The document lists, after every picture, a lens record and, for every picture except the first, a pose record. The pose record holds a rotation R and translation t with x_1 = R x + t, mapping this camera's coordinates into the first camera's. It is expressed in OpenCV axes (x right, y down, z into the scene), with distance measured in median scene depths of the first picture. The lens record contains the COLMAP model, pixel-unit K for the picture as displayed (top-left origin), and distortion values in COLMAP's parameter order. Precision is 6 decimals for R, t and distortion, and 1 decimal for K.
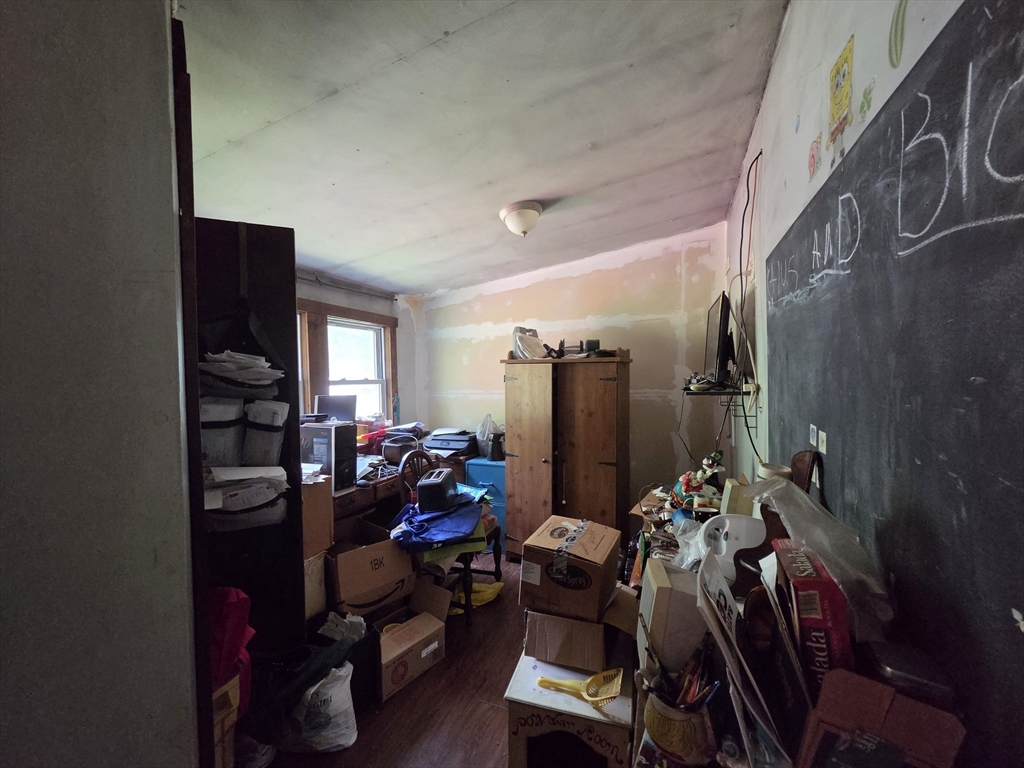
lens RADIAL K [[414.4, 0, 513.1], [0, 414.4, 387.5], [0, 0, 1]] dist [0.002867, 0.000792]
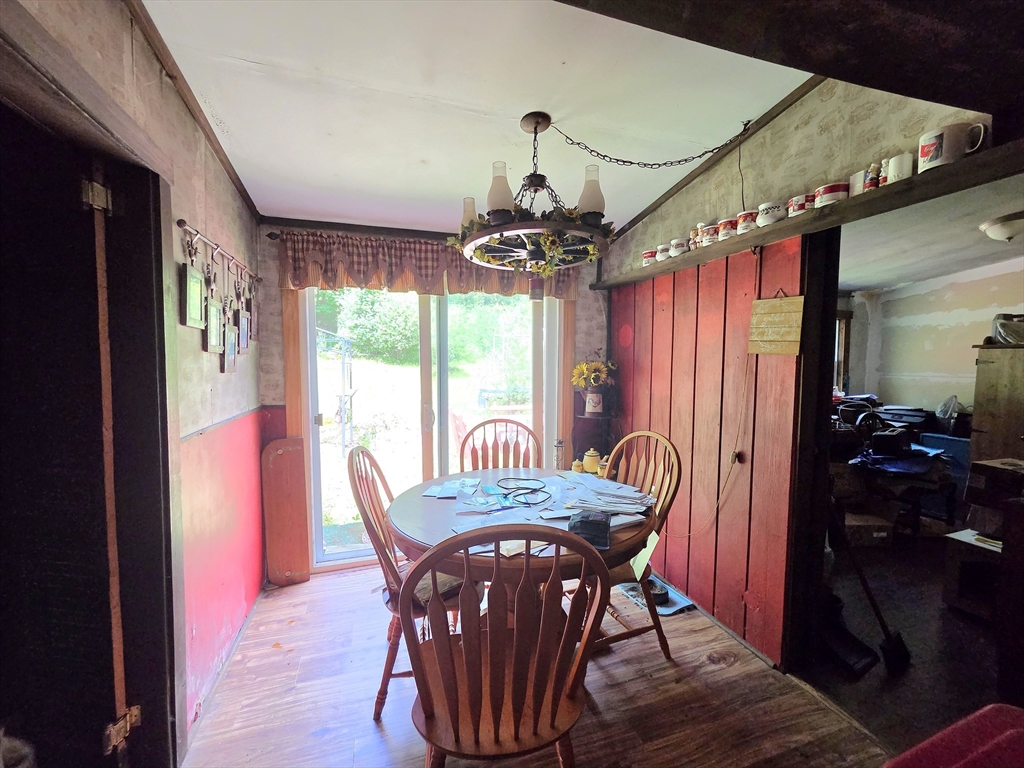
lens RADIAL K [[414.4, 0, 512.4], [0, 414.4, 386.0], [0, 0, 1]] dist [0.002867, 0.000792]
pose [[0.628468, 0.065820, -0.775046, 0.066226], [-0.040266, 0.997830, 0.052089, 0.034726], [0.776793, -0.001528, 0.629755, -0.667065]]
